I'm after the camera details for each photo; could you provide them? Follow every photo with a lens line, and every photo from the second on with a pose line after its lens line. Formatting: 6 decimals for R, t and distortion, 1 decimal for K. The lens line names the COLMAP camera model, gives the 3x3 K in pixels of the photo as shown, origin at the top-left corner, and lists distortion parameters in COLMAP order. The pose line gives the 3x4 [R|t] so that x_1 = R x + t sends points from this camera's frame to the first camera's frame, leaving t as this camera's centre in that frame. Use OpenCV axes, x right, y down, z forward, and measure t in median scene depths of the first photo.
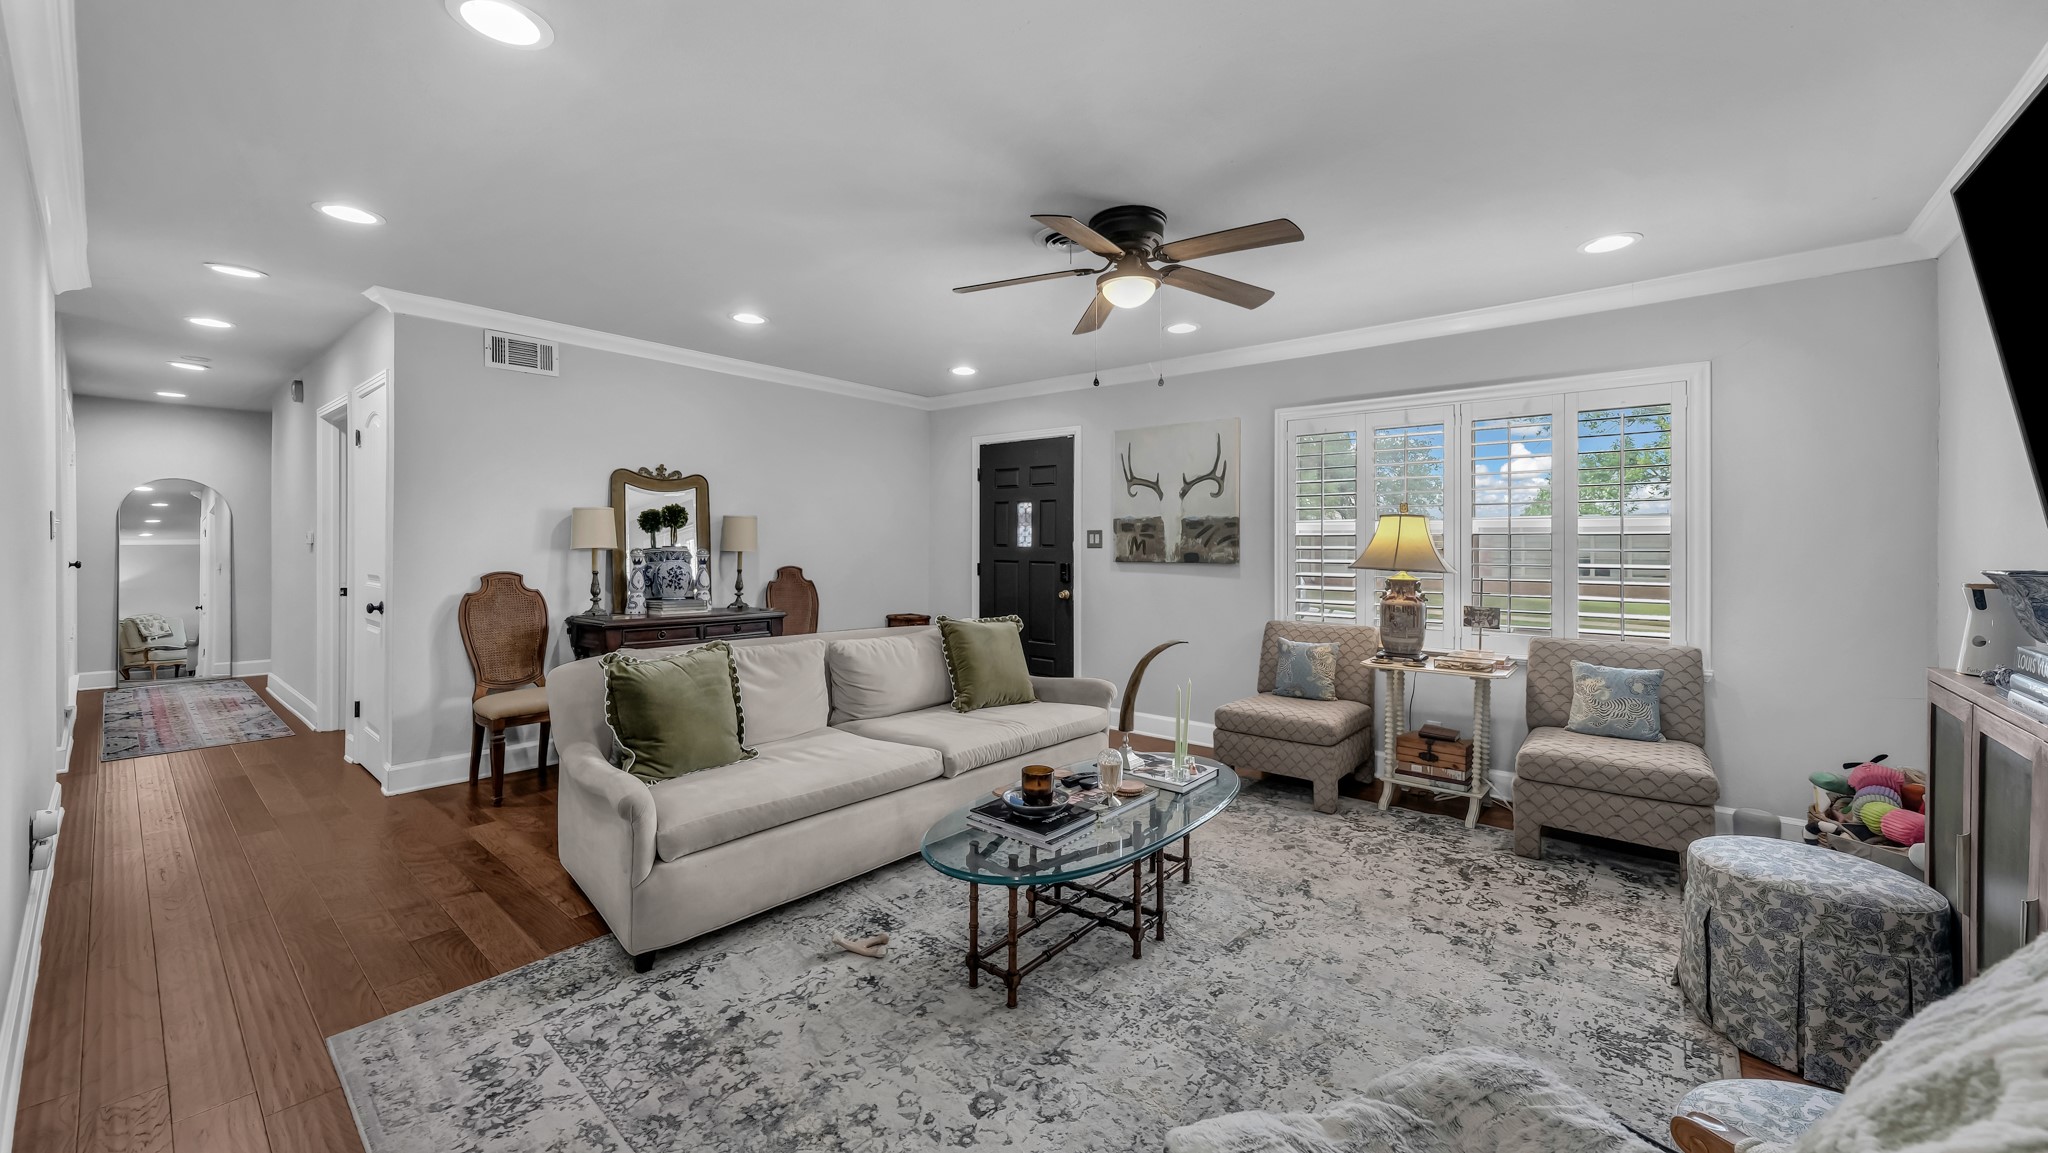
lens RADIAL K [[764.1, 0, 1022.6], [0, 764.1, 545.9], [0, 0, 1]] dist [-0.000684, -0.000020]
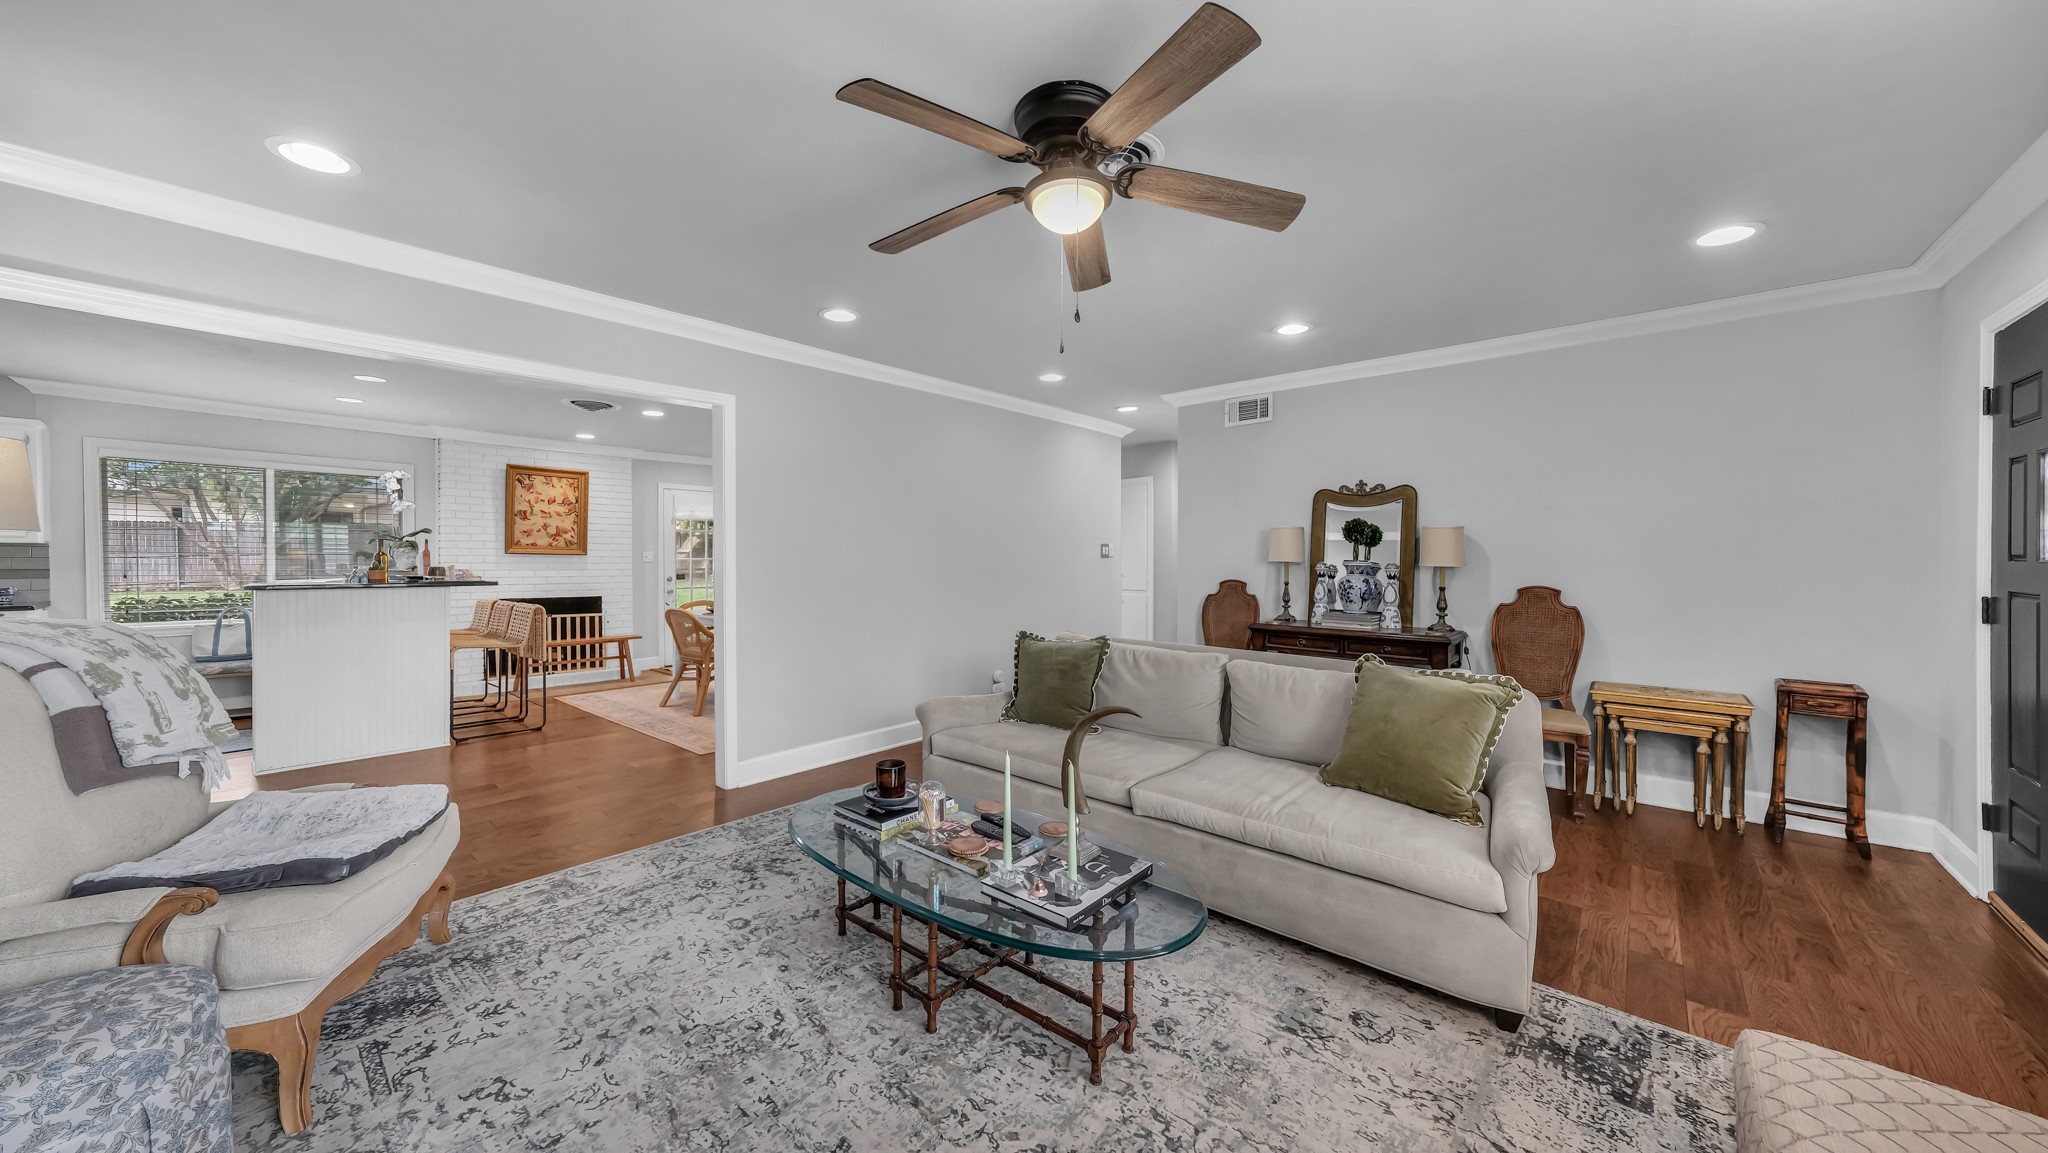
lens RADIAL K [[709.3, 0, 1022.0], [0, 709.3, 566.2], [0, 0, 1]] dist [0.020815, 0.000025]
pose [[-0.017586, 0.004720, -0.999834, 0.551787], [-0.001111, 0.999988, 0.004740, 0.005069], [0.999845, 0.001194, -0.017580, 0.643321]]
